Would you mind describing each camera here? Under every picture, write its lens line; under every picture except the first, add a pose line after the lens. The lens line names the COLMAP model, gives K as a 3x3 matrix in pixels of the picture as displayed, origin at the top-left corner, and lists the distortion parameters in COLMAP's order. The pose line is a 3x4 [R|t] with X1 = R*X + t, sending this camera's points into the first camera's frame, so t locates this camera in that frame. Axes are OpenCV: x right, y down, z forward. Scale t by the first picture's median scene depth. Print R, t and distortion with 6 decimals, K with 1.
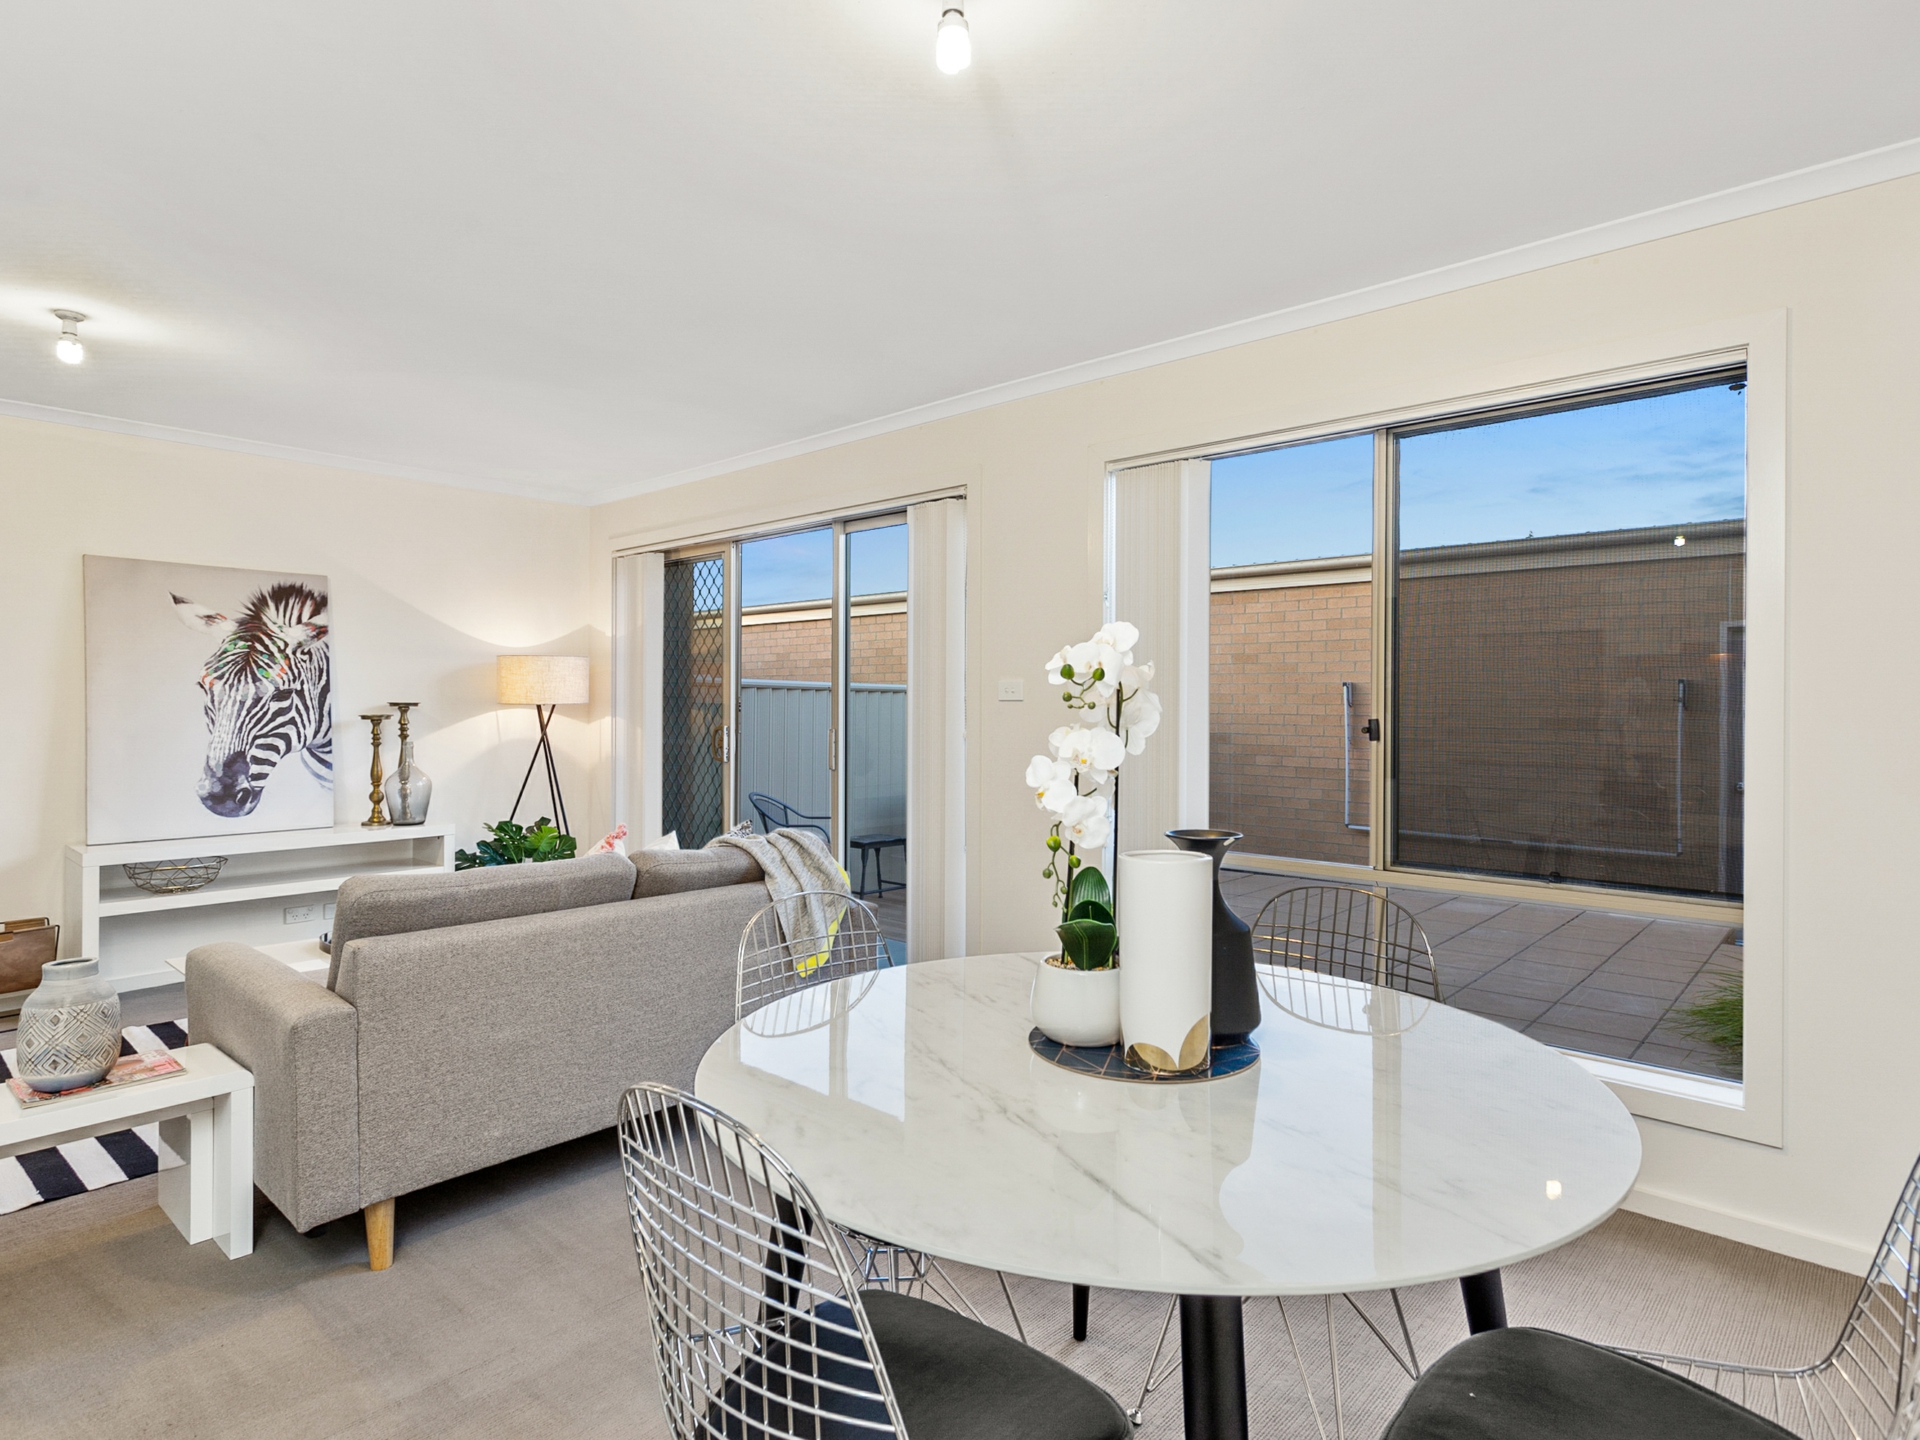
lens RADIAL K [[1039.8, 0, 953.6], [0, 1039.8, 705.7], [0, 0, 1]] dist [-0.002428, 0.004864]
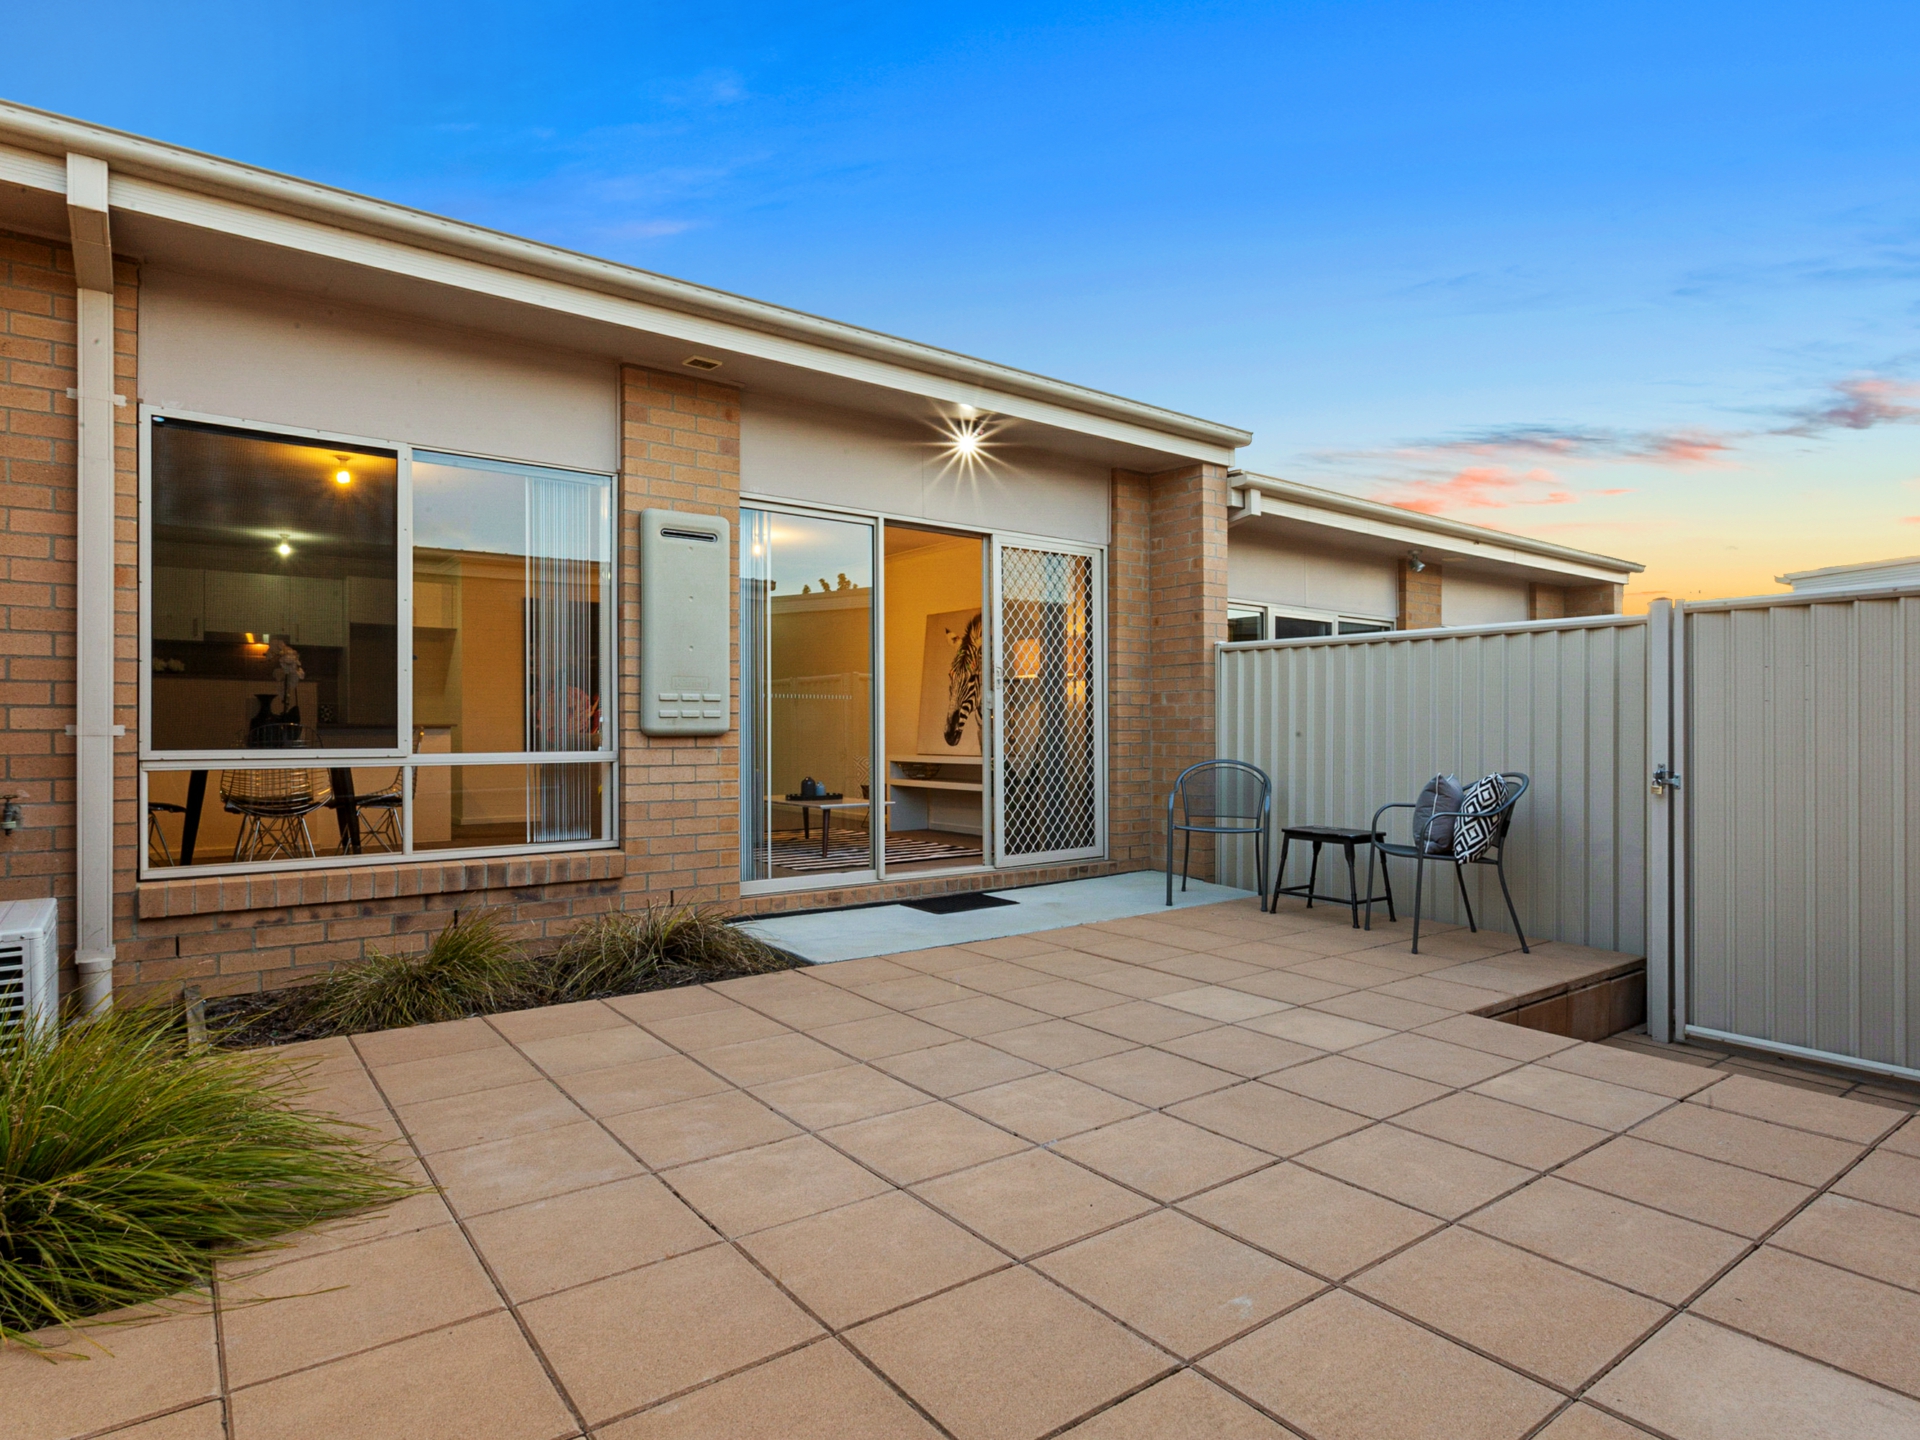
lens RADIAL K [[1039.8, 0, 956.6], [0, 1039.8, 742.7], [0, 0, 1]] dist [-0.002428, 0.004864]
pose [[-0.176025, 0.010439, -0.984330, 1.088001], [0.000906, 0.999945, 0.010443, 0.079881], [0.984385, 0.000947, -0.176024, 1.284447]]
